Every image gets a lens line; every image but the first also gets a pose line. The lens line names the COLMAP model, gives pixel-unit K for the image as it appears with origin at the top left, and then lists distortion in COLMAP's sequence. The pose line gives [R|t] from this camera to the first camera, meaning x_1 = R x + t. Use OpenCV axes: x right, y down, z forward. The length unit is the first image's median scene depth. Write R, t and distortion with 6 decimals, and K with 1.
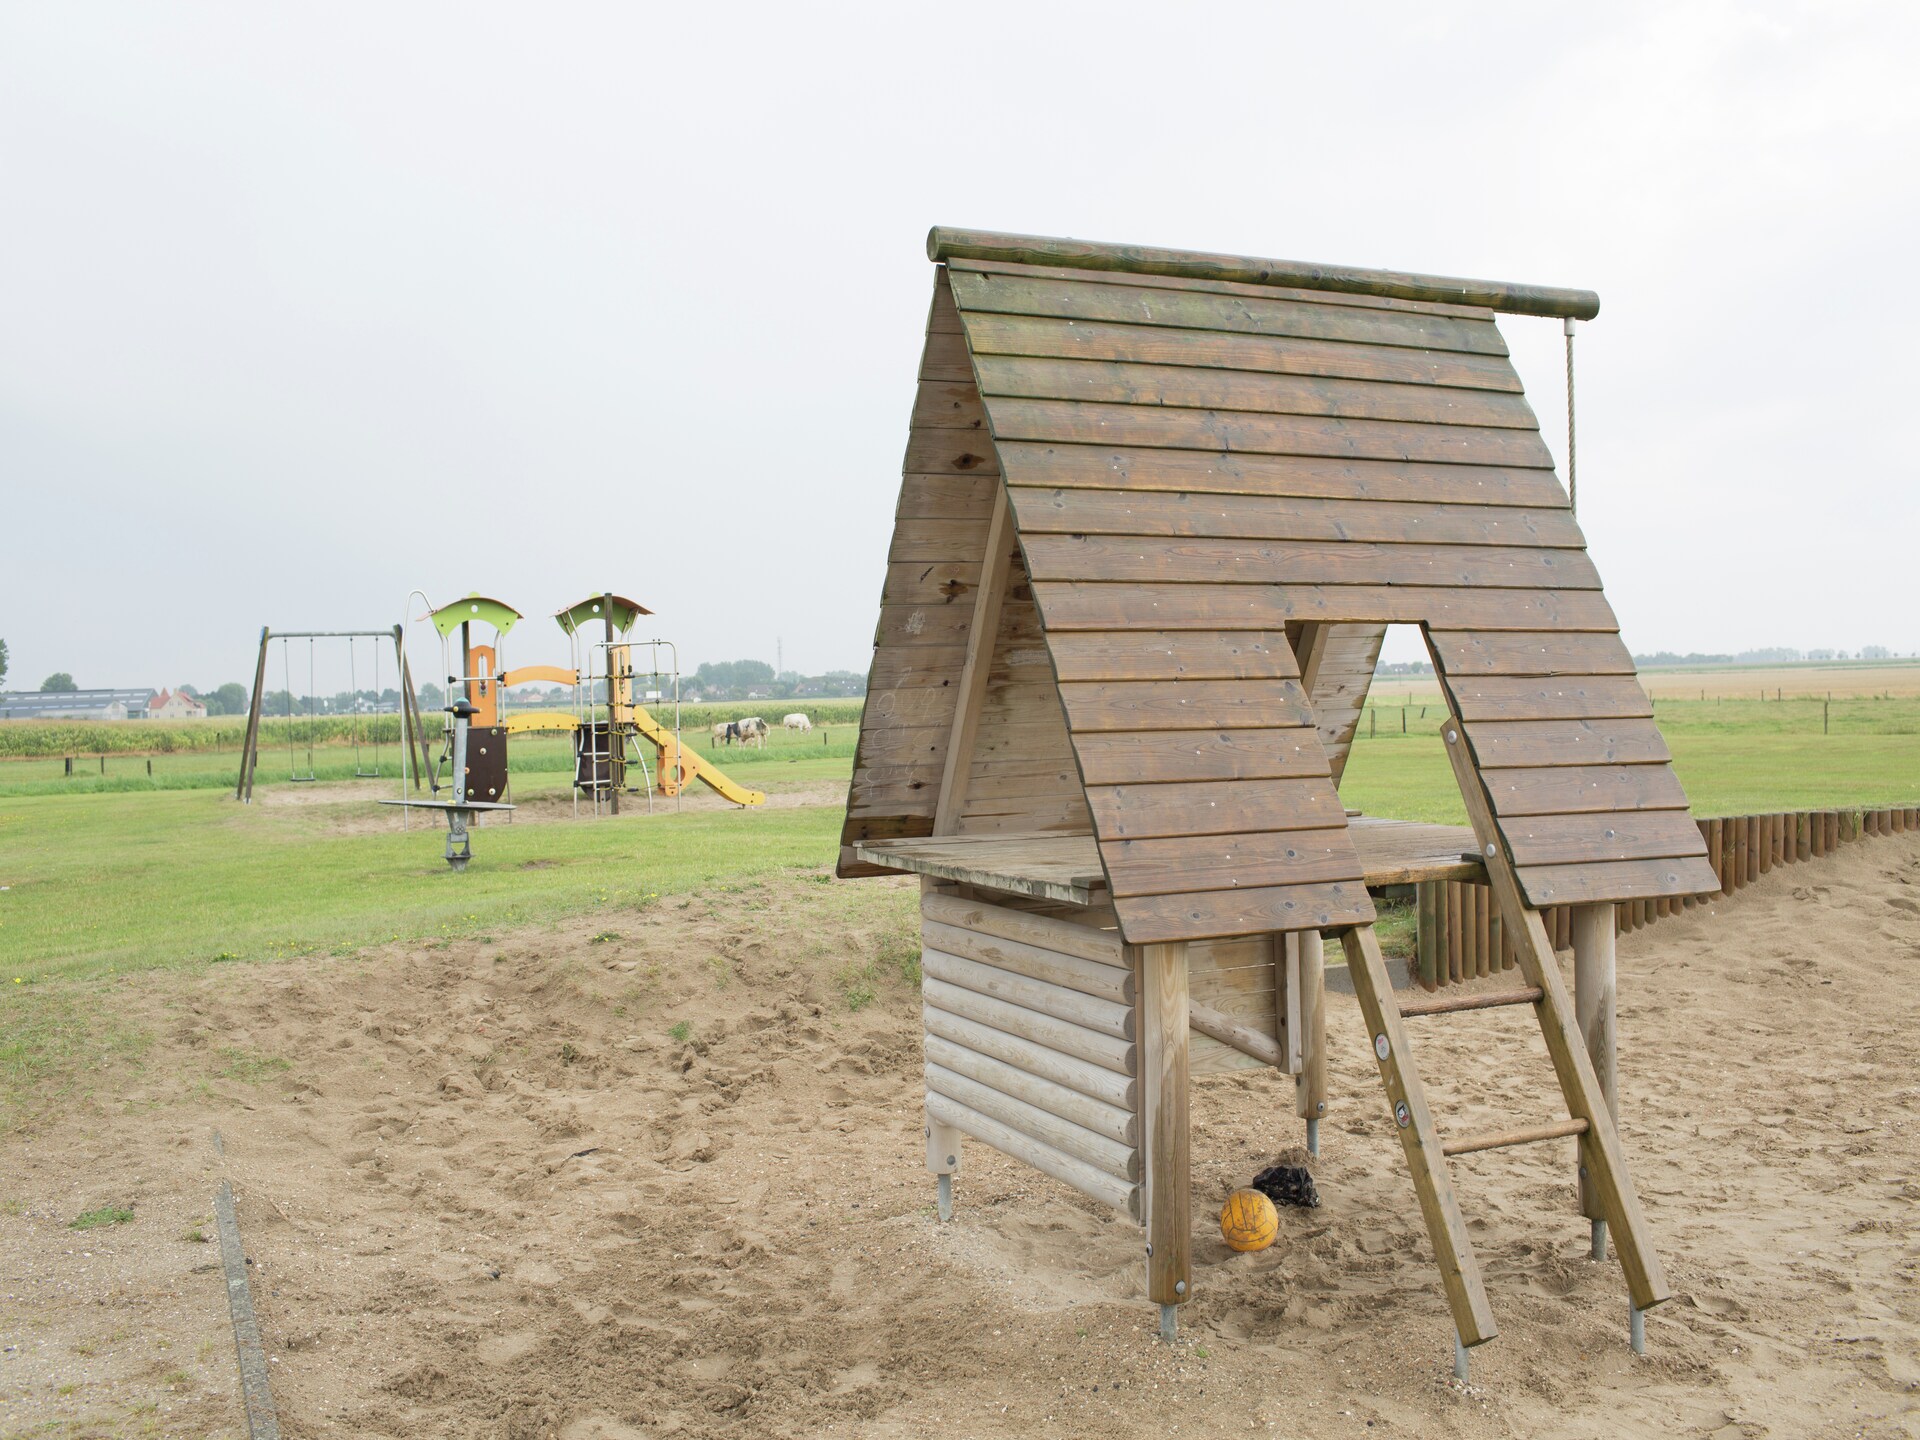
lens RADIAL K [[1829.2, 0, 960.0], [0, 1829.2, 720.0], [0, 0, 1]] dist [-0.114796, 0.153577]
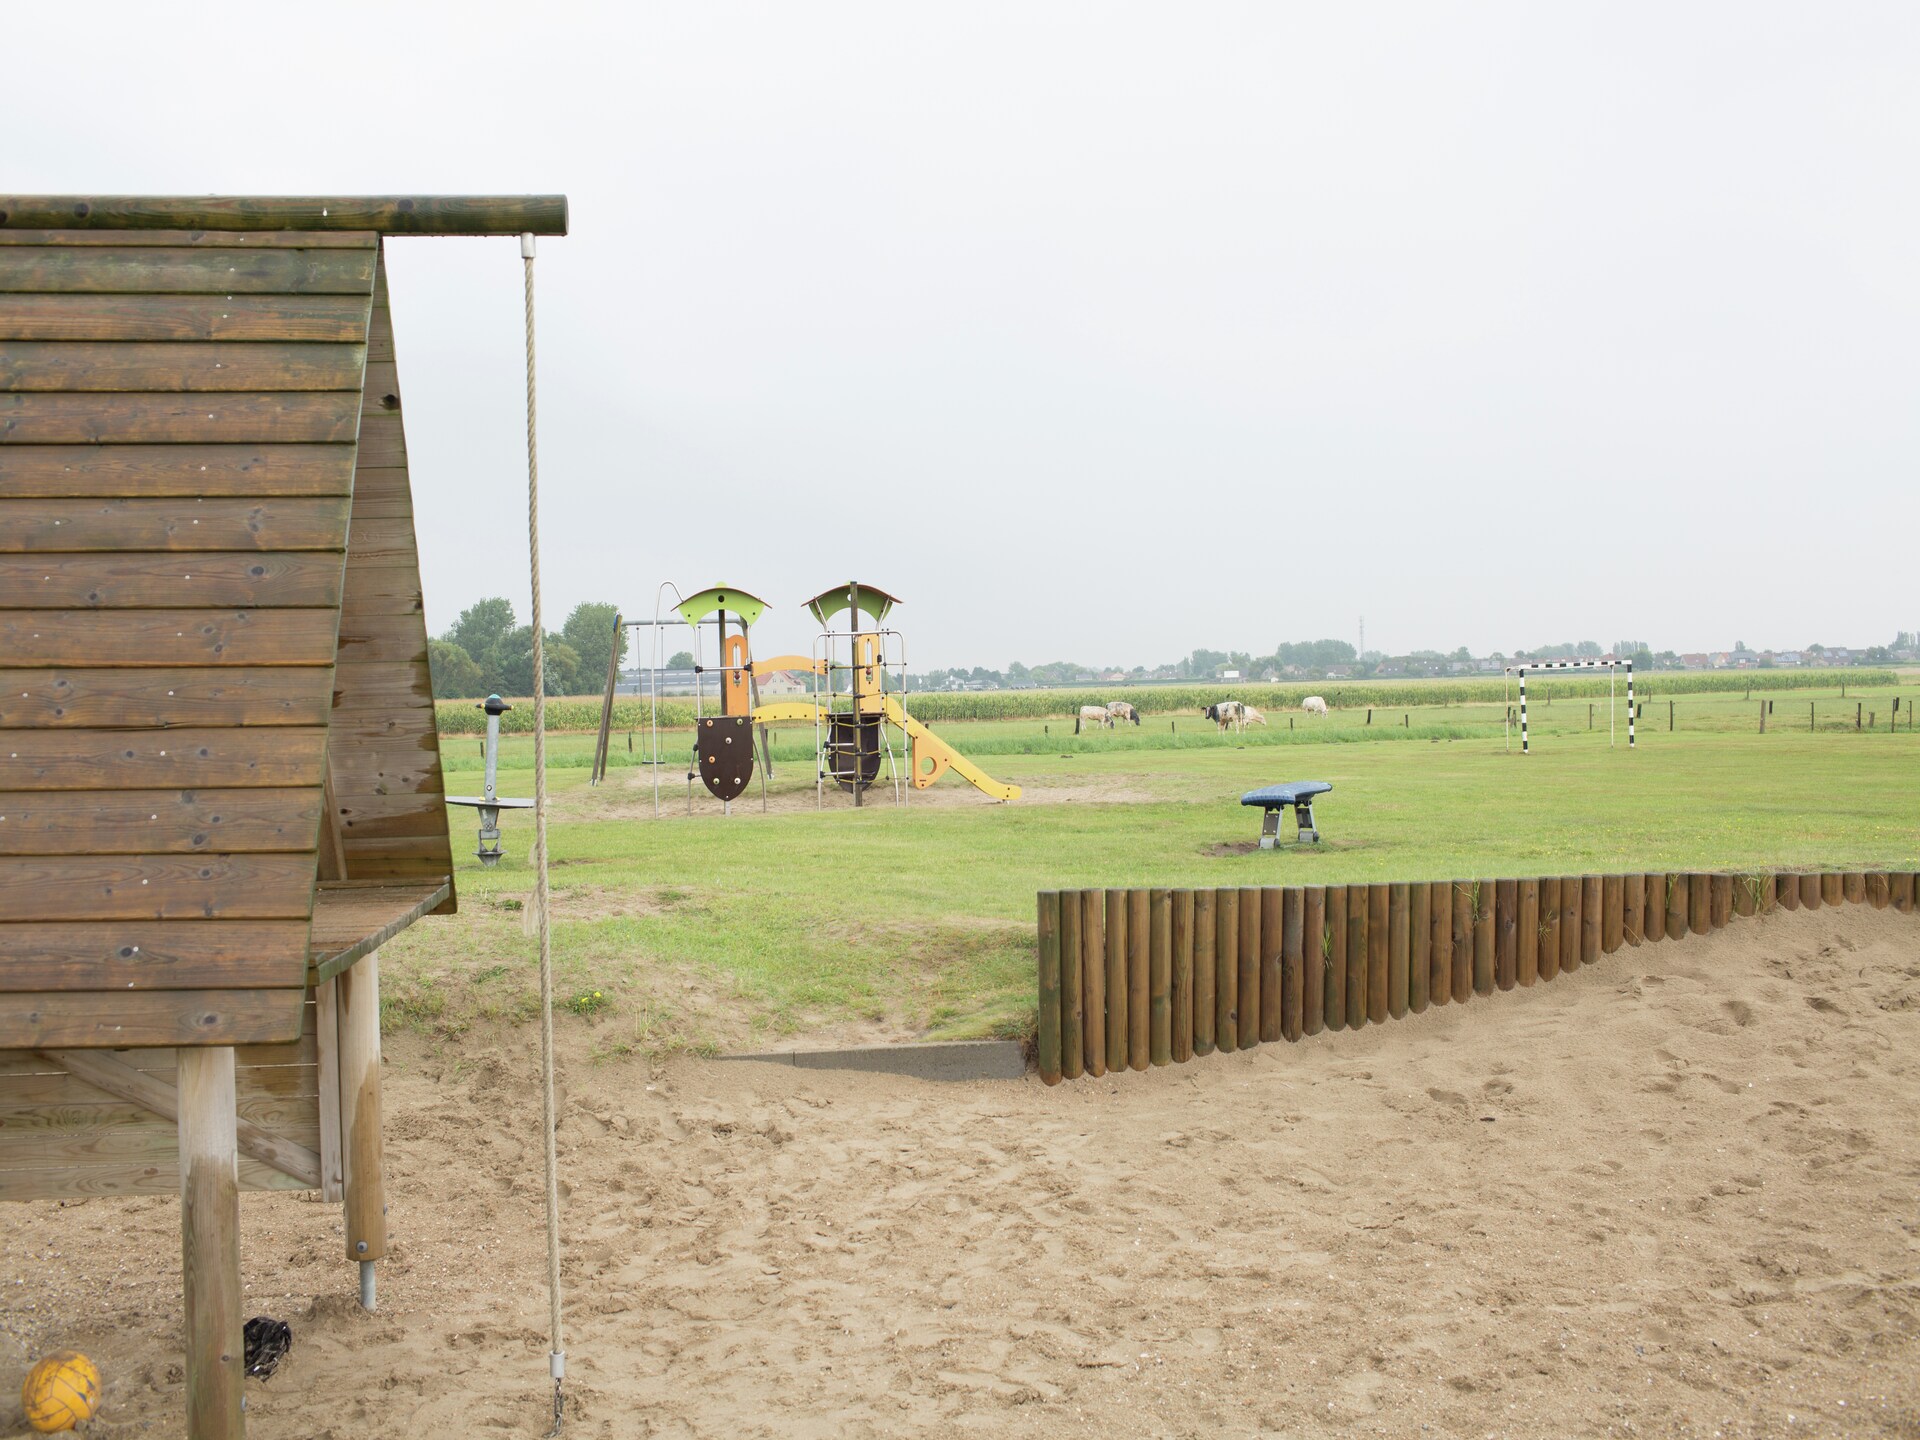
lens RADIAL K [[1829.2, 0, 960.0], [0, 1829.2, 720.0], [0, 0, 1]] dist [-0.114796, 0.153577]
pose [[0.951025, 0.011764, -0.308891, 0.413652], [-0.008313, 0.999888, 0.012485, -0.019071], [0.309003, -0.009305, 0.951015, 0.193852]]
